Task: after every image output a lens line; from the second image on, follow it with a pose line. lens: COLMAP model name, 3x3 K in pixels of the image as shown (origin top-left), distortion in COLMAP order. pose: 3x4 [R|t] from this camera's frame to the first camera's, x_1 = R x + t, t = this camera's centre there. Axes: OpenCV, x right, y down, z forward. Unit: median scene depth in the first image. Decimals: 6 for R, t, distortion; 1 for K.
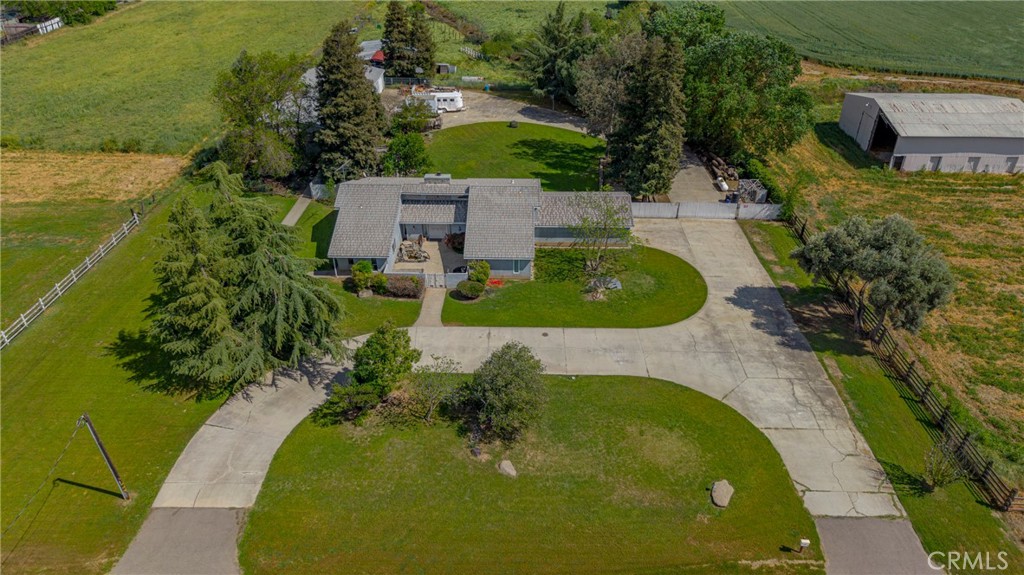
lens RADIAL K [[672.4, 0, 512.0], [0, 672.4, 287.5], [0, 0, 1]] dist [0.079028, -0.098534]
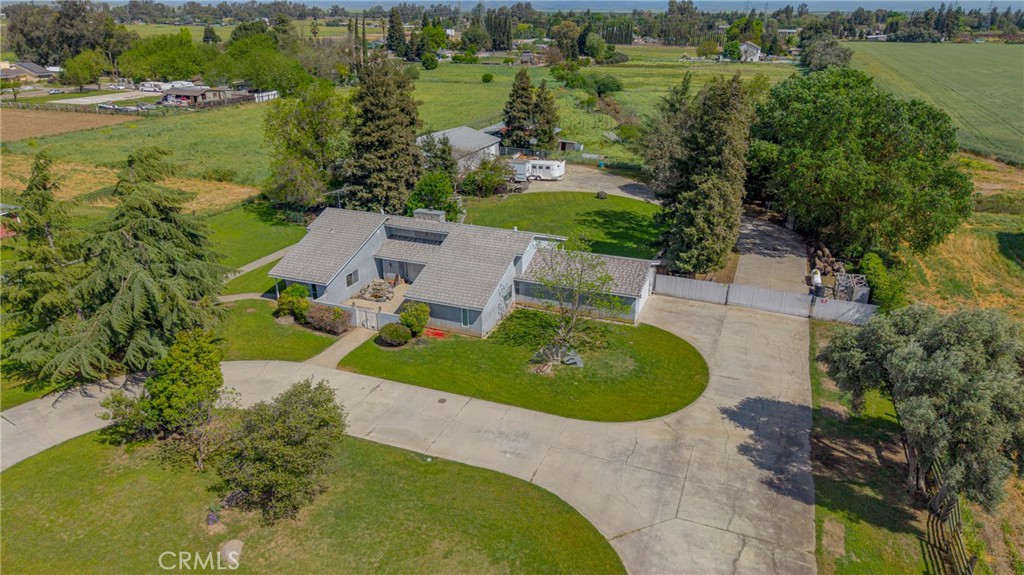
lens RADIAL K [[670.3, 0, 512.1], [0, 670.3, 301.0], [0, 0, 1]] dist [0.053804, -0.040939]
pose [[0.938705, 0.141250, -0.314453, 0.303116], [-0.187351, 0.974759, -0.121425, 0.033667], [0.289365, 0.172895, 0.941475, 0.266553]]
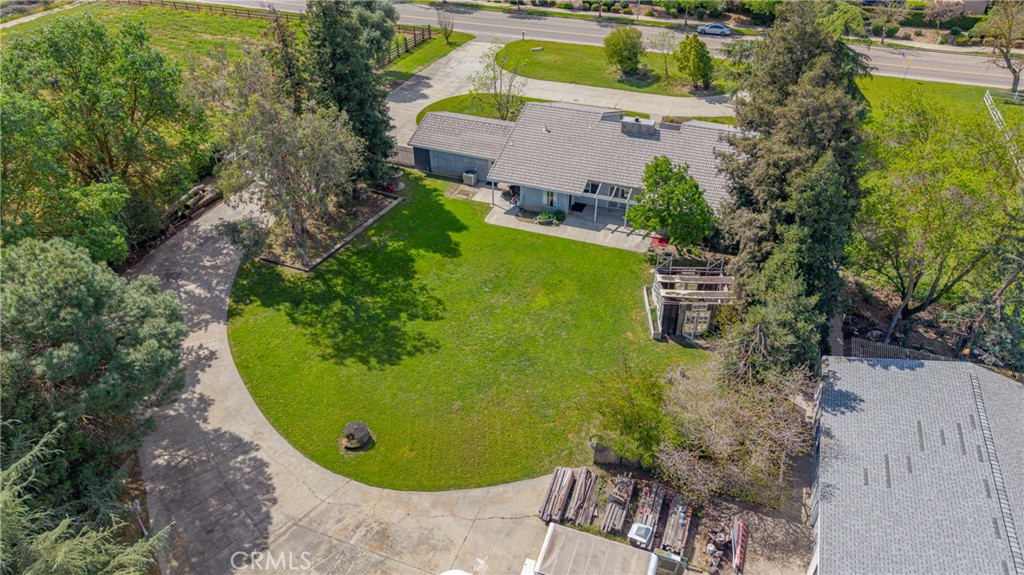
lens RADIAL K [[670.3, 0, 512.1], [0, 670.3, 301.0], [0, 0, 1]] dist [0.053804, -0.040939]
pose [[-0.942789, -0.196576, 0.269269, -0.246740], [0.177310, 0.388323, 0.904304, -0.920993], [-0.282328, 0.900313, -0.331252, 1.653384]]
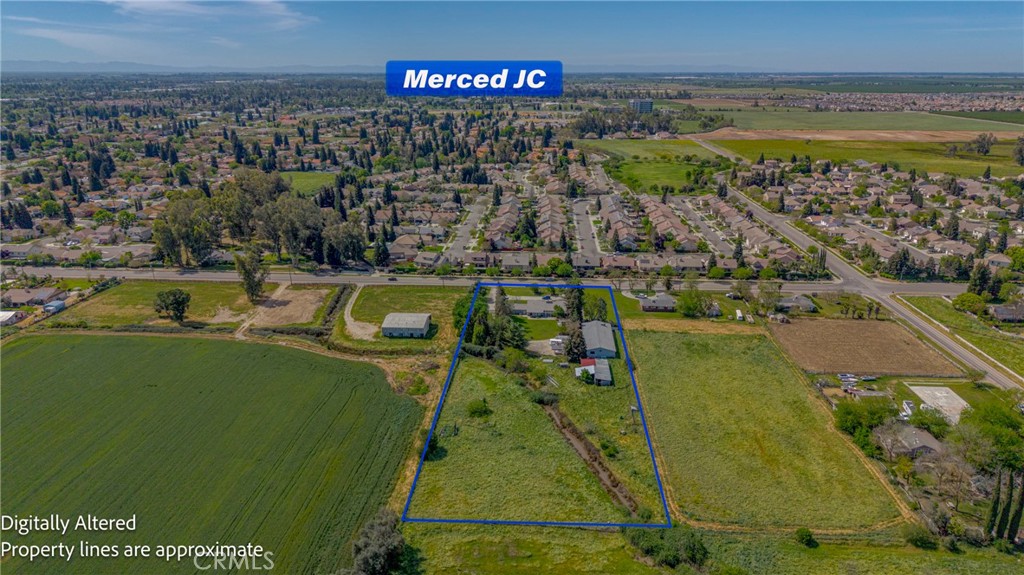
lens RADIAL K [[672.4, 0, 512.0], [0, 672.4, 287.5], [0, 0, 1]] dist [0.079028, -0.098534]
pose [[-0.999156, -0.006794, 0.040521, -0.041483], [0.026495, 0.647253, 0.761815, -4.249314], [-0.031403, 0.762245, -0.646526, 4.419844]]
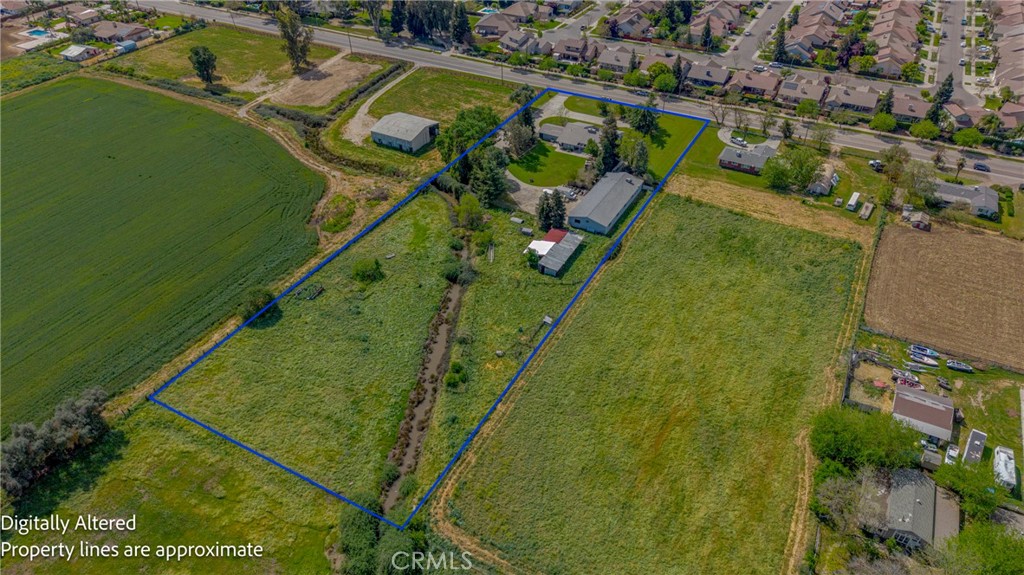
lens RADIAL K [[672.4, 0, 512.0], [0, 672.4, 287.5], [0, 0, 1]] dist [0.079028, -0.098534]
pose [[-0.889140, -0.271502, 0.368396, -1.413211], [0.252347, 0.380683, 0.889607, -3.460331], [-0.381773, 0.883950, -0.269968, 3.158168]]
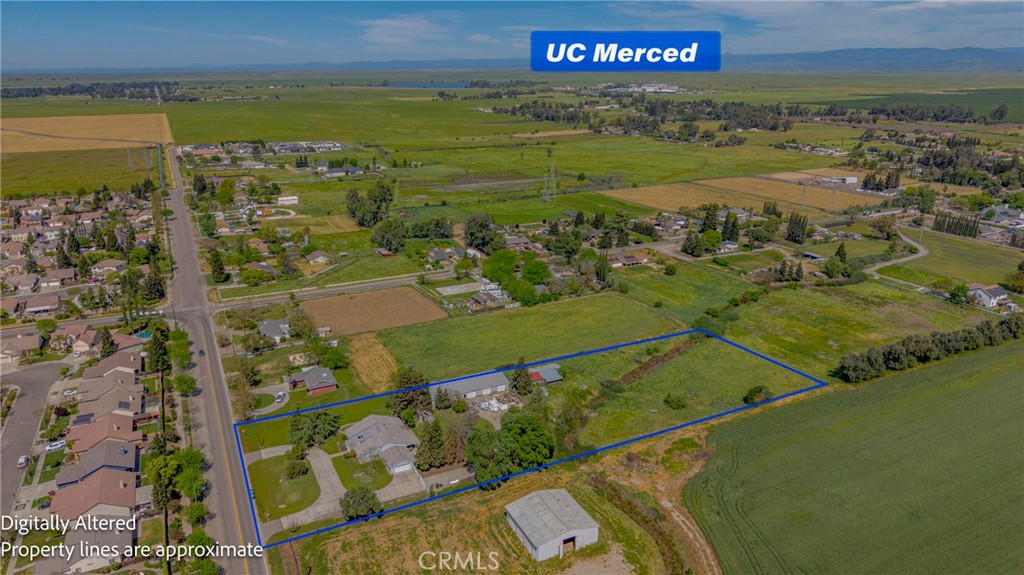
lens RADIAL K [[672.4, 0, 512.0], [0, 672.4, 287.5], [0, 0, 1]] dist [0.079028, -0.098534]
pose [[0.465975, 0.276724, -0.840412, 2.992950], [-0.468964, 0.882686, 0.030622, -1.241611], [0.750293, 0.379854, 0.541083, -0.603814]]
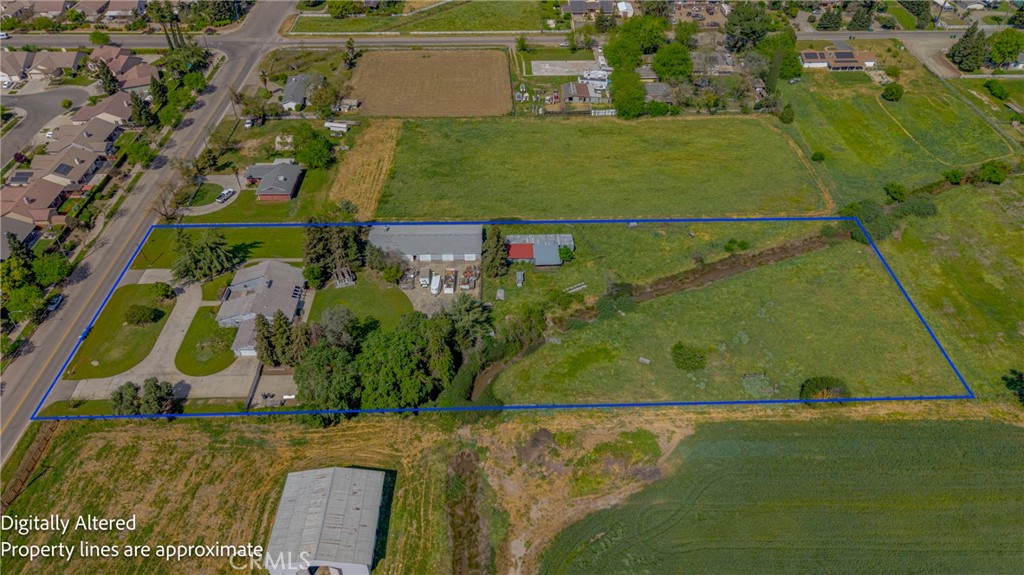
lens RADIAL K [[683.0, 0, 522.0], [0, 683.0, 290.4], [0, 0, 1]] dist [0.039760, -0.042785]
pose [[0.047971, 0.666209, -0.744221, 2.001700], [-0.530133, 0.648460, 0.546314, -2.209093], [0.846557, 0.368328, 0.384287, 0.918884]]
